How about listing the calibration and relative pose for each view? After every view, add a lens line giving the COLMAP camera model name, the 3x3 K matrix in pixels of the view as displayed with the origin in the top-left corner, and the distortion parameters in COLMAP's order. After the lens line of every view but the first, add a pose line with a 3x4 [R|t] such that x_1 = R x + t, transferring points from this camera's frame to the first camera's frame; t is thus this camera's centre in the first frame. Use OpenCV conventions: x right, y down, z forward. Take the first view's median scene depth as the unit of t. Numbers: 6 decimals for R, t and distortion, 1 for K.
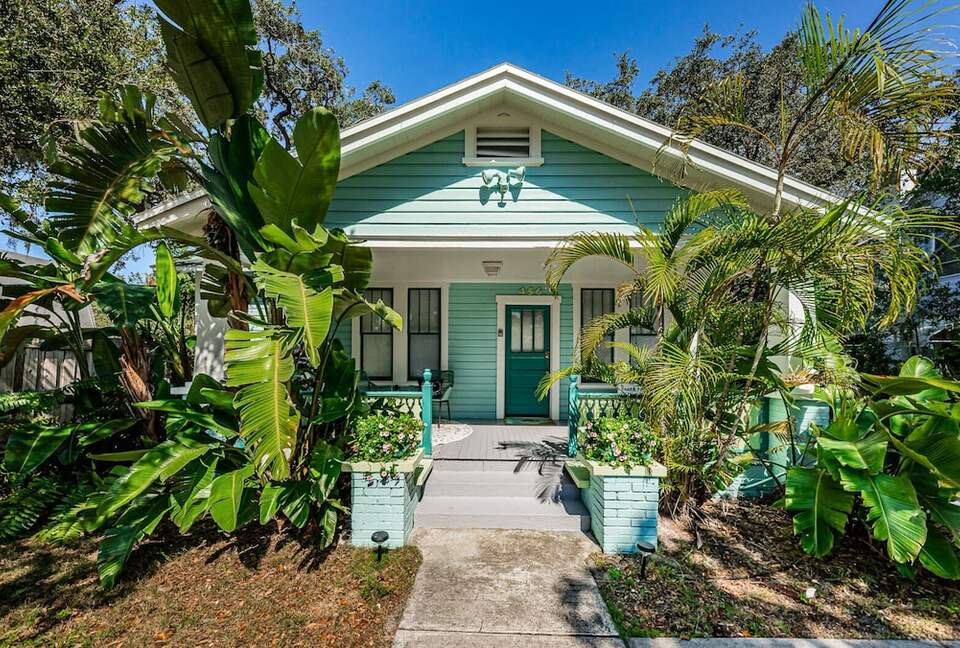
lens RADIAL K [[357.9, 0, 484.7], [0, 357.9, 366.0], [0, 0, 1]] dist [0.014472, -0.000684]
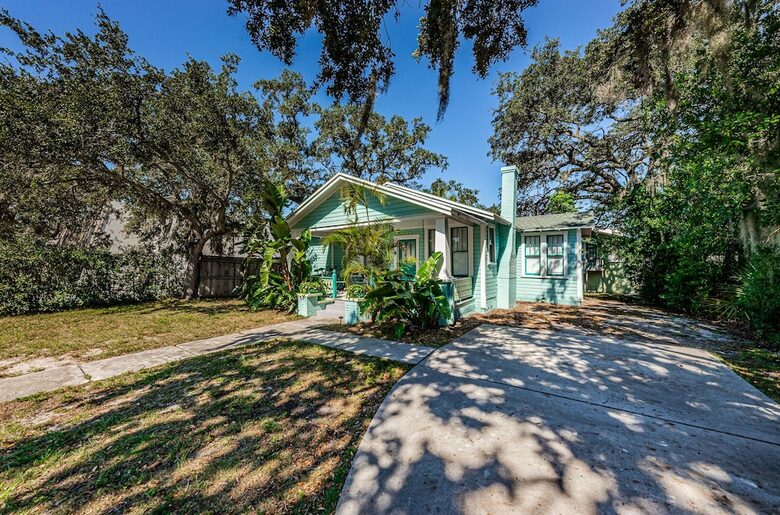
lens RADIAL K [[289.8, 0, 380.8], [0, 289.8, 268.1], [0, 0, 1]] dist [0.007560, -0.000940]
pose [[0.804015, -0.004636, -0.594591, 1.982429], [0.001421, 0.999982, -0.005876, 0.016364], [0.594607, 0.003880, 0.804007, -0.881058]]
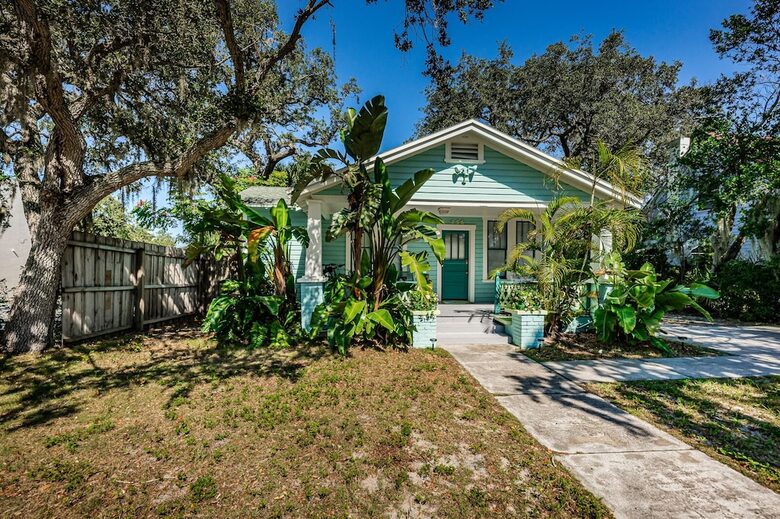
lens RADIAL K [[347.6, 0, 377.1], [0, 347.6, 285.5], [0, 0, 1]] dist [-0.004031, 0.001036]
pose [[0.996859, -0.002959, 0.079137, -0.680939], [-0.000287, 0.999160, 0.040977, 0.023205], [-0.079192, -0.040871, 0.996021, -1.011642]]
